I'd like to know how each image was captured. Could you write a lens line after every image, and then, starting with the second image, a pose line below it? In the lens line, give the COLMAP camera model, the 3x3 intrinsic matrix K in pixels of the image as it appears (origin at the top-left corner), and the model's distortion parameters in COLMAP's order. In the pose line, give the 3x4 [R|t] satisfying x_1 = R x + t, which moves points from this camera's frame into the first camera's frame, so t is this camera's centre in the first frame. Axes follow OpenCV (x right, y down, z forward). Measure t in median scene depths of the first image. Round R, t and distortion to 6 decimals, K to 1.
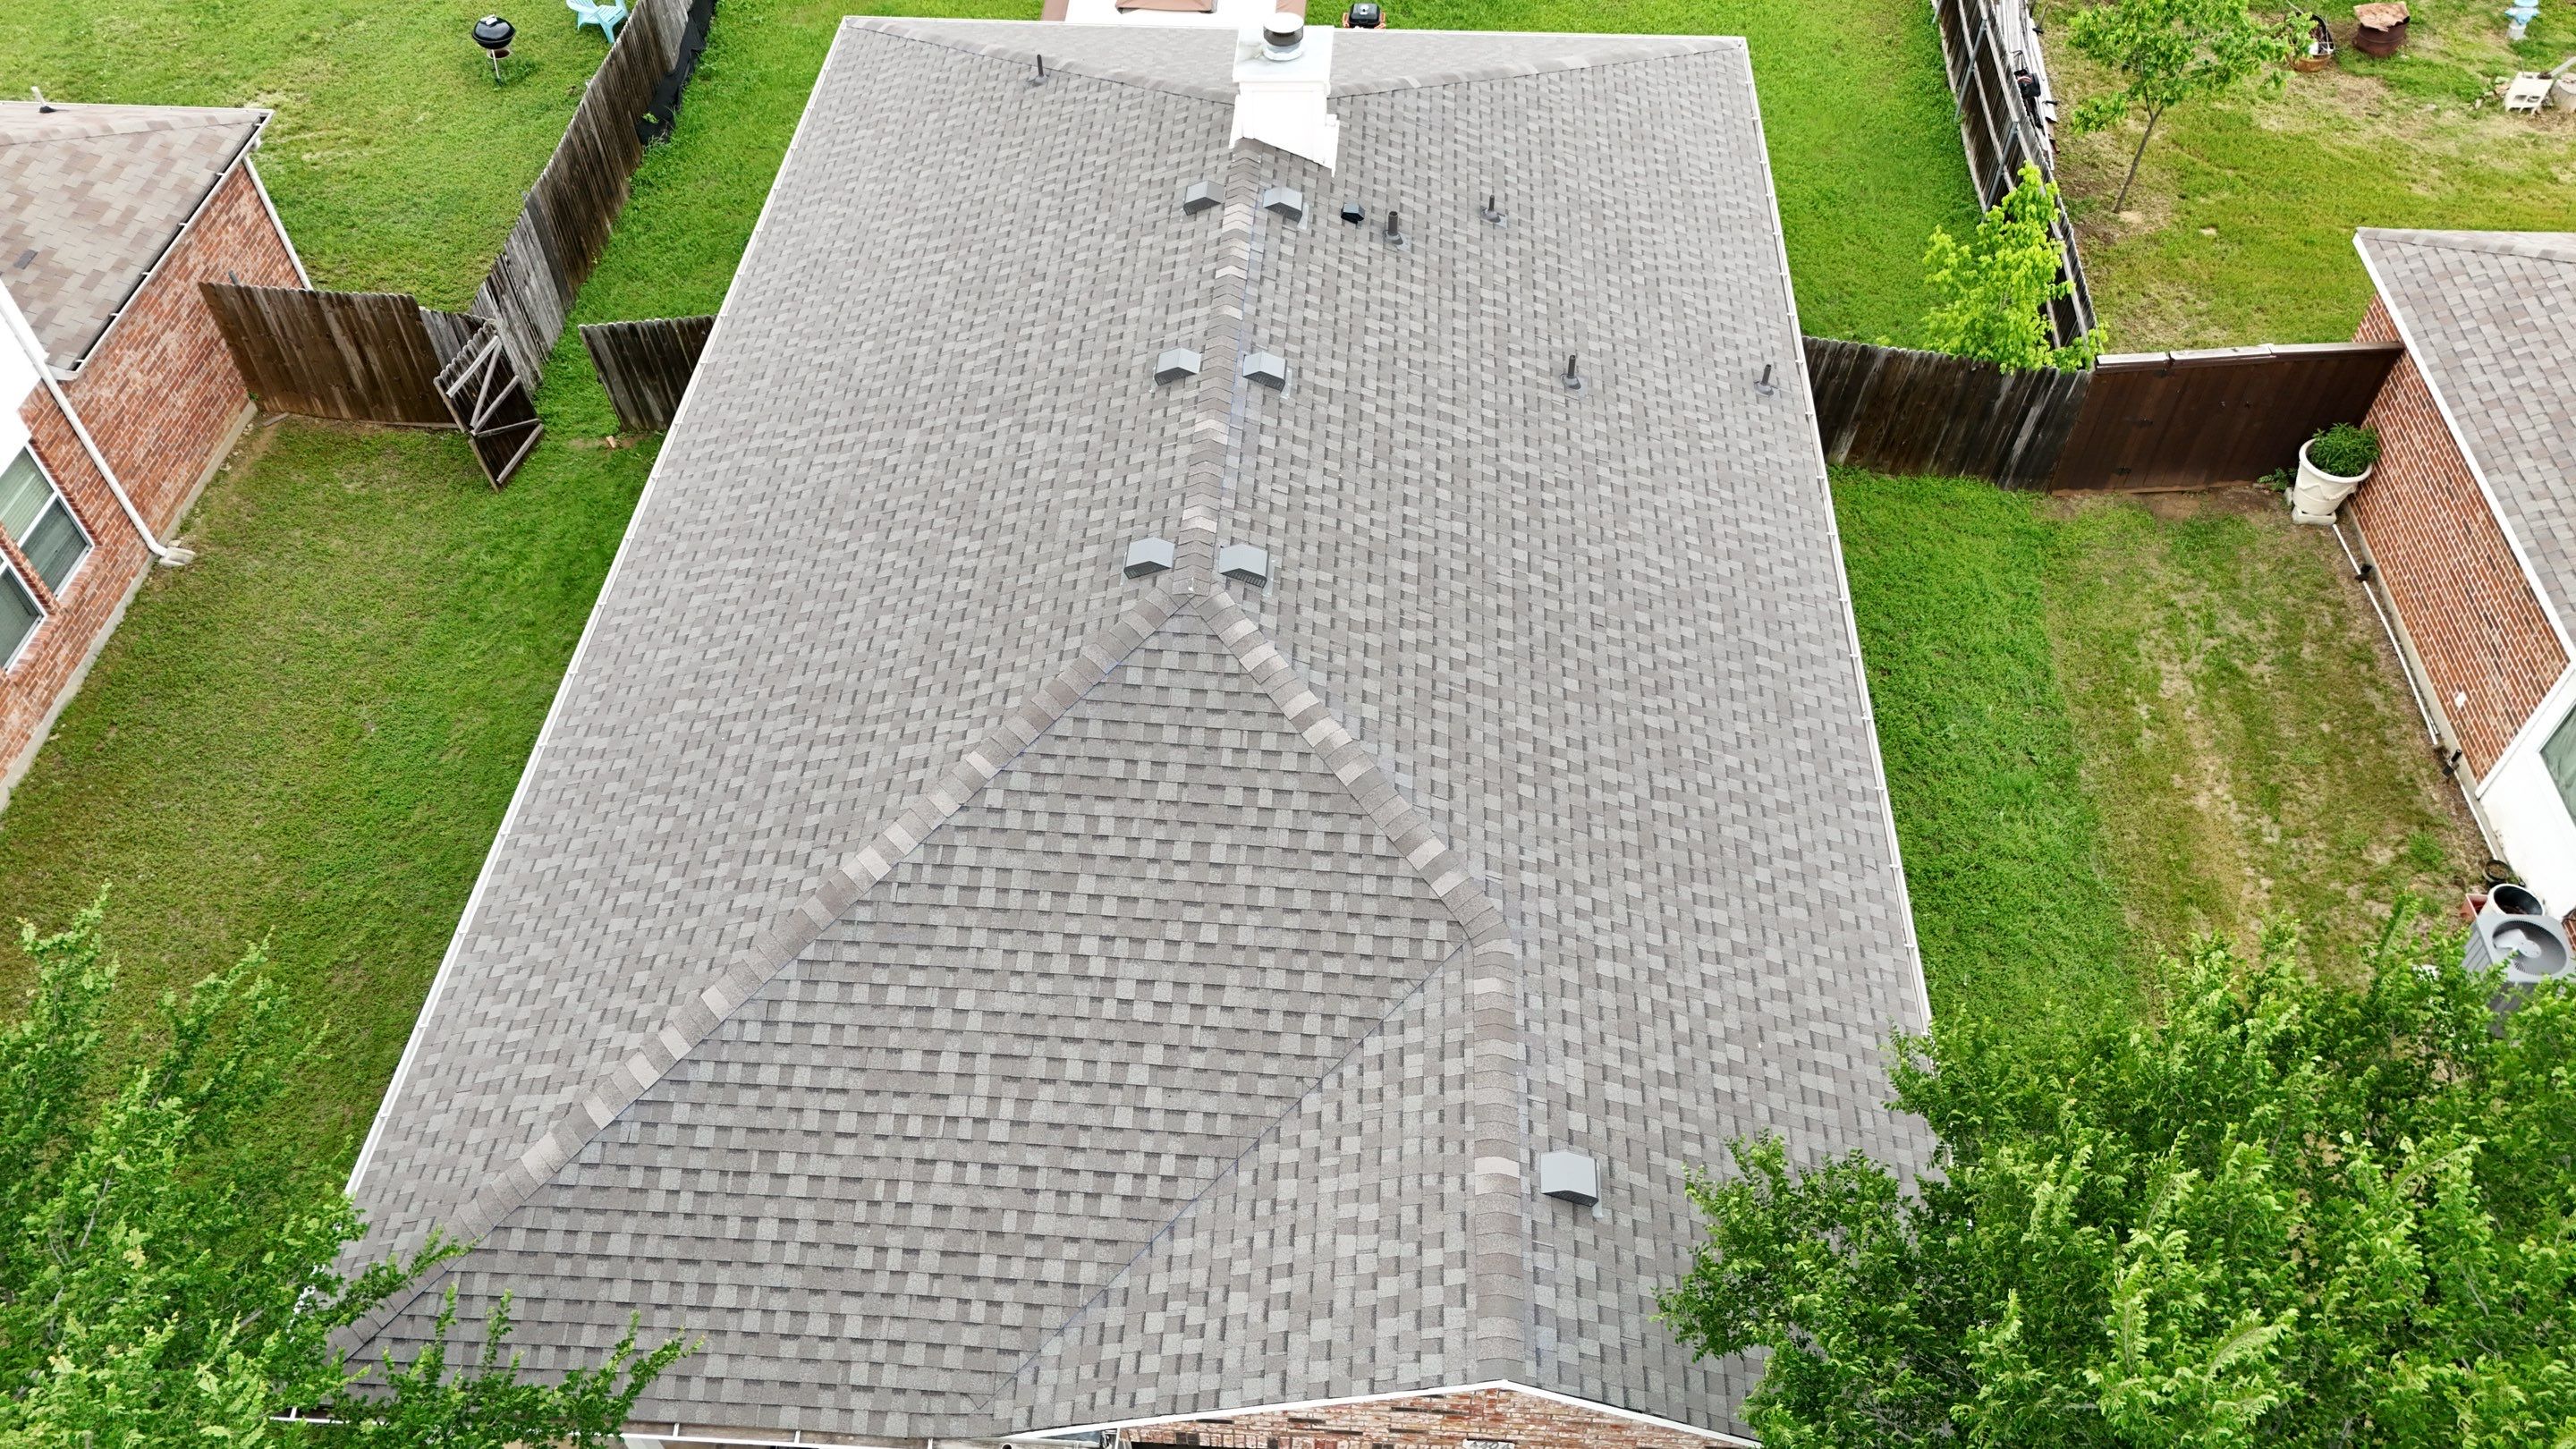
lens RADIAL K [[1876.0, 0, 1262.0], [0, 1876.0, 722.7], [0, 0, 1]] dist [0.064574, -0.060443]
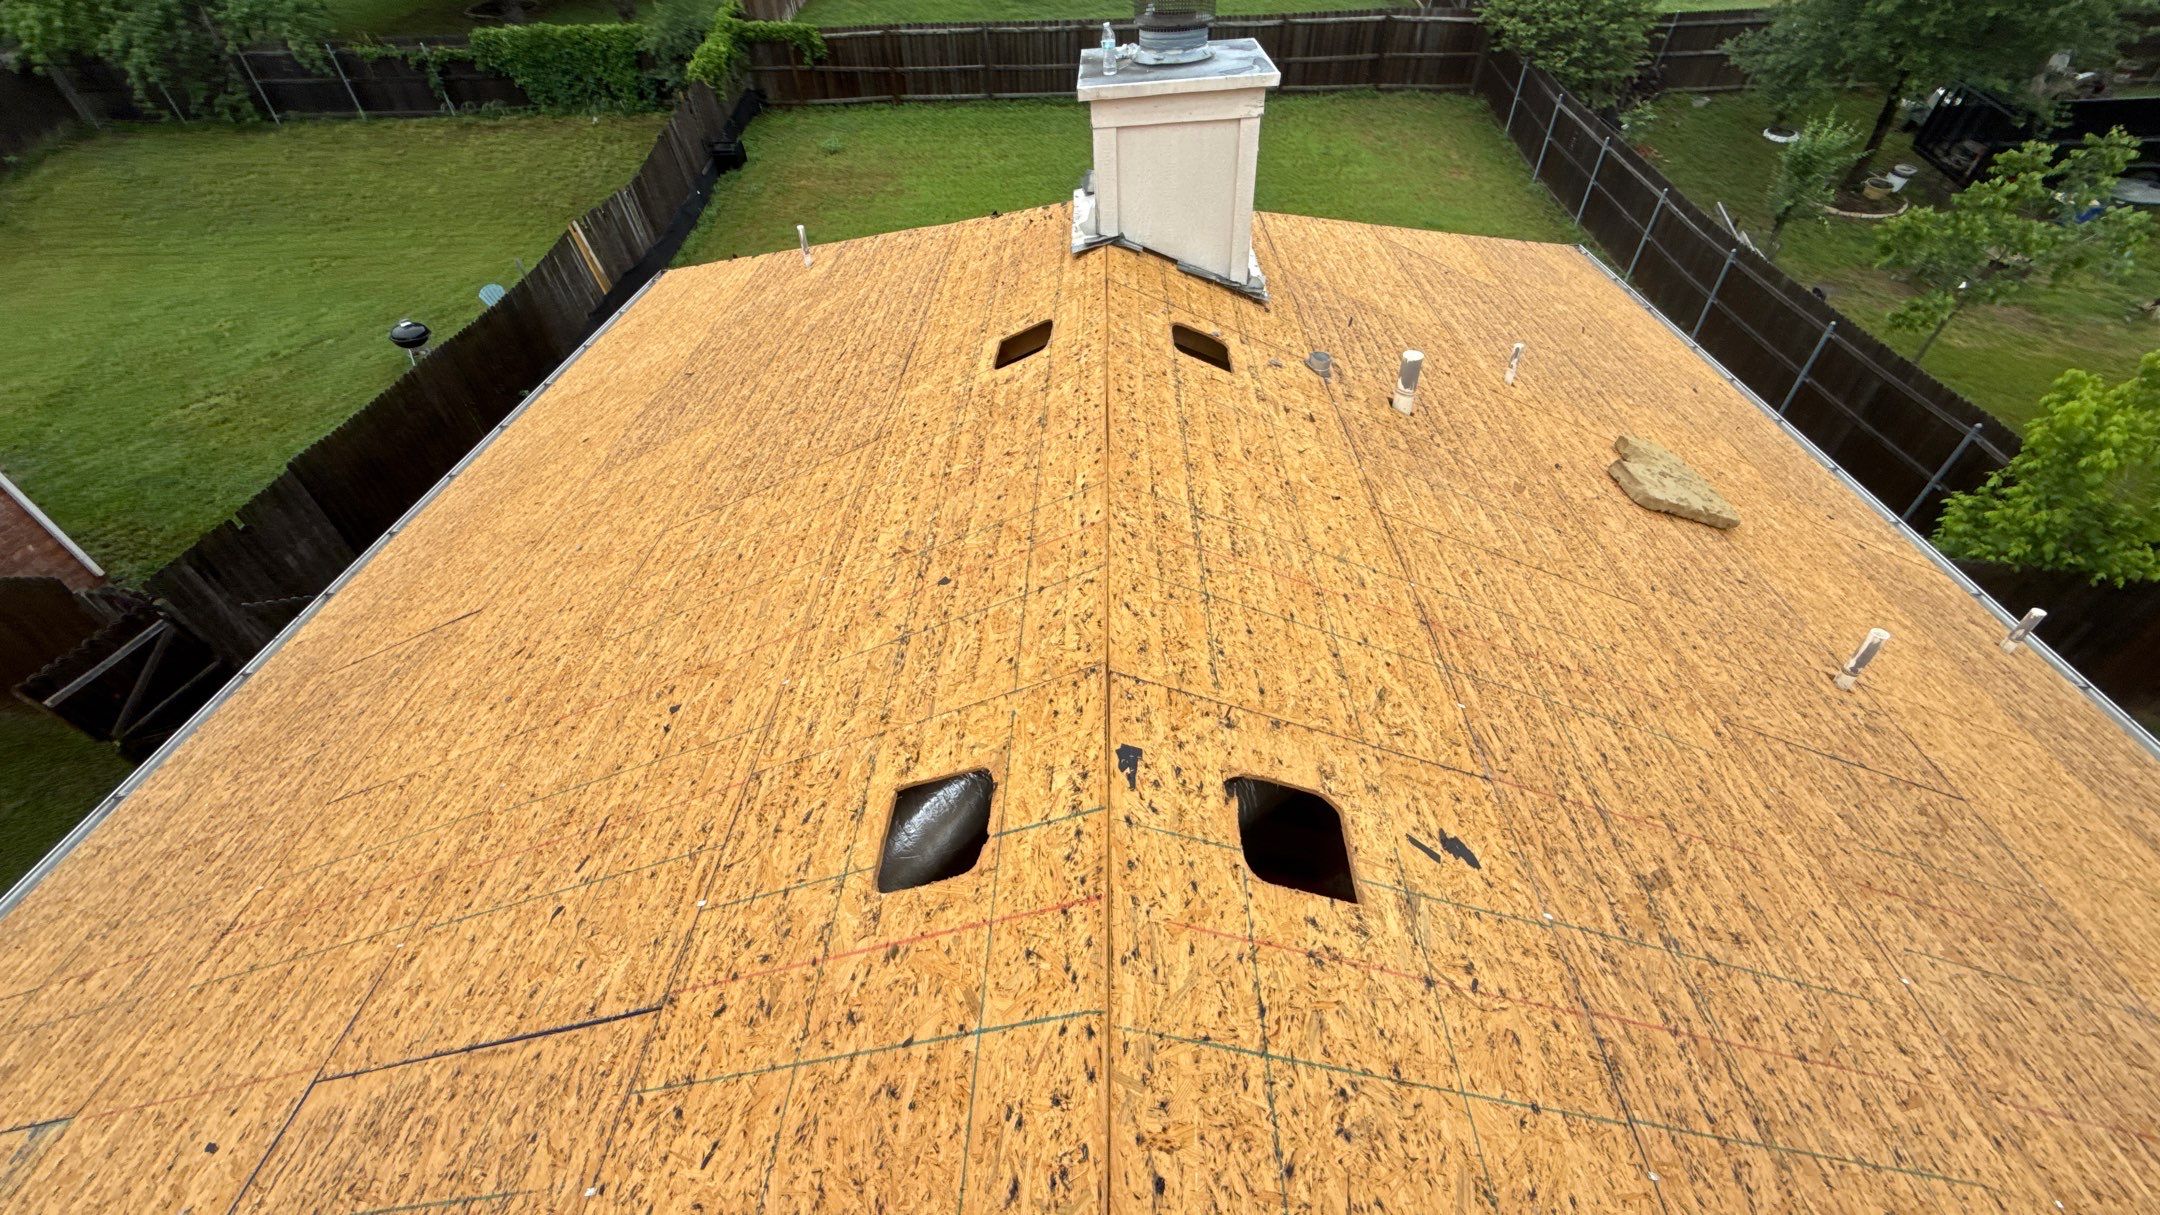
lens RADIAL K [[850.7, 0, 1080.0], [0, 850.7, 607.5], [0, 0, 1]] dist [-0.002929, -0.000262]
pose [[0.998679, -0.047709, 0.019105, -0.032532], [0.049656, 0.991593, -0.119491, -0.236761], [-0.013244, 0.120282, 0.992651, 1.039195]]
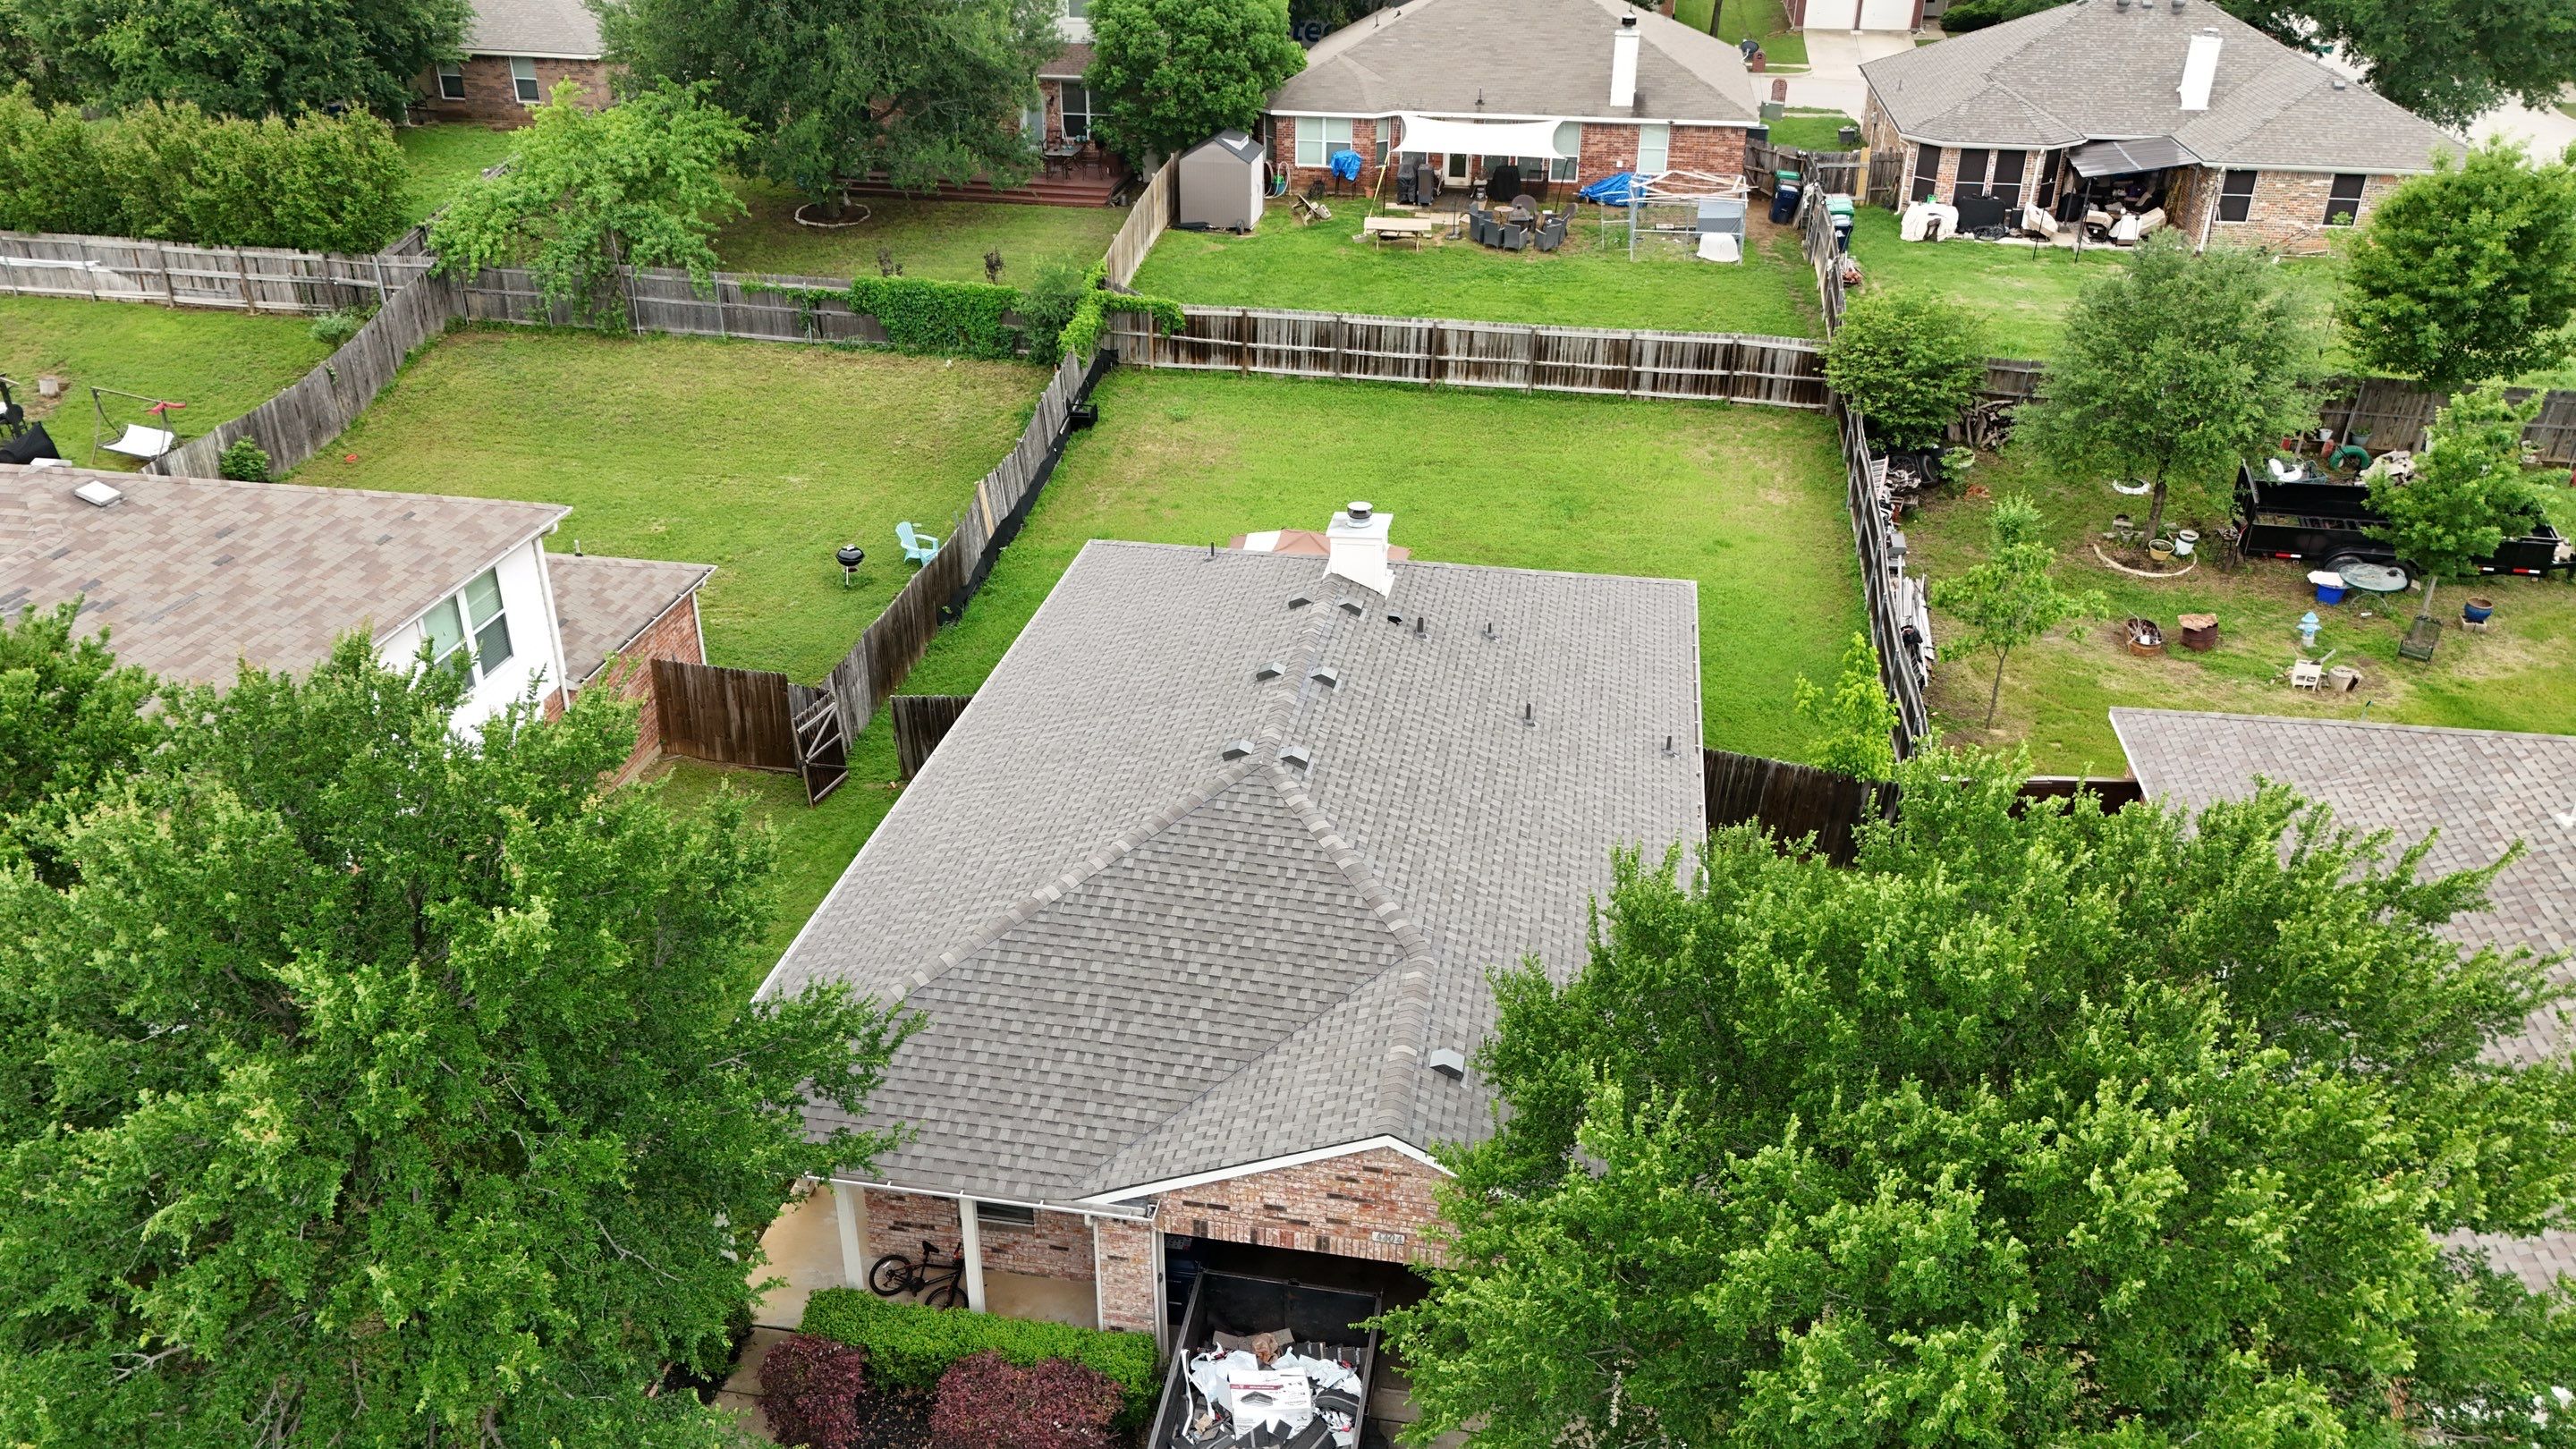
lens RADIAL K [[1876.0, 0, 1262.0], [0, 1876.0, 722.7], [0, 0, 1]] dist [0.064574, -0.060443]
pose [[0.992856, 0.065726, -0.099584, 0.132321], [-0.097464, 0.928193, -0.359108, 0.515521], [0.068831, 0.366248, 0.927968, -0.576628]]
